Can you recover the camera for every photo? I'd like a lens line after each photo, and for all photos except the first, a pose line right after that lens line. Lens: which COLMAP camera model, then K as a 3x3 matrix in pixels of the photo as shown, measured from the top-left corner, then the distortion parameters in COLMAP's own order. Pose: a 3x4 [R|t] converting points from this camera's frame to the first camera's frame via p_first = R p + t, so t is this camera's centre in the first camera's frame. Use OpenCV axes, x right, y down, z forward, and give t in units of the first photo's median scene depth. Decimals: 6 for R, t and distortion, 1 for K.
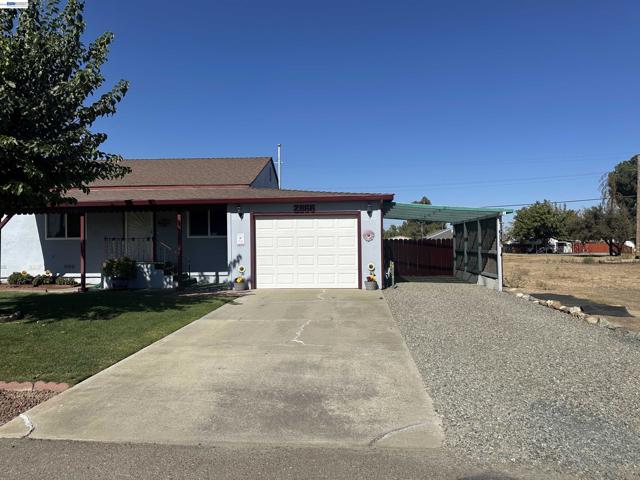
lens RADIAL K [[441.5, 0, 320.0], [0, 441.5, 240.0], [0, 0, 1]] dist [0.143139, -0.218610]
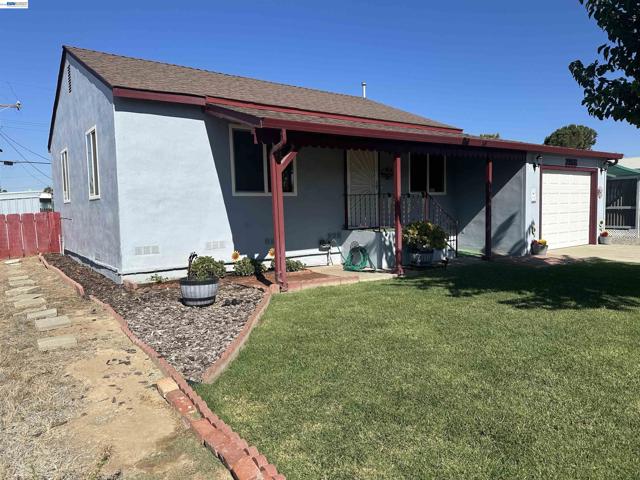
lens RADIAL K [[441.5, 0, 320.0], [0, 441.5, 240.0], [0, 0, 1]] dist [0.143139, -0.218610]
pose [[0.765778, -0.052577, 0.640952, -1.034864], [0.001254, 0.996773, 0.080267, 0.012271], [-0.643103, -0.060663, 0.763373, 0.604574]]
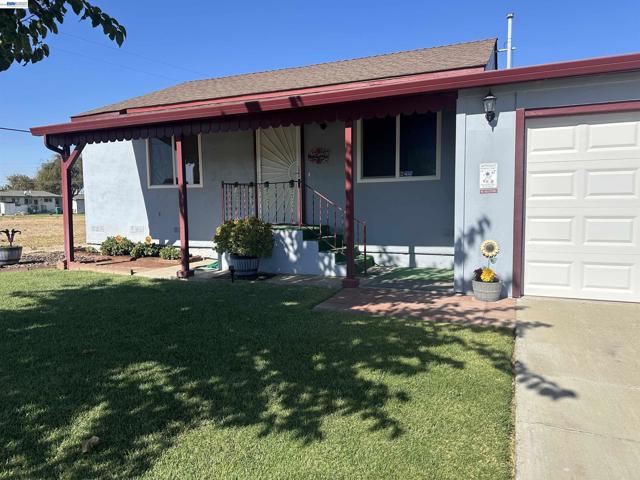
lens RADIAL K [[441.5, 0, 320.0], [0, 441.5, 240.0], [0, 0, 1]] dist [0.143139, -0.218610]
pose [[0.946664, 0.026220, -0.321155, -0.192064], [0.004275, 0.995574, 0.093883, 0.016791], [0.322195, -0.090249, 0.942362, 0.544602]]
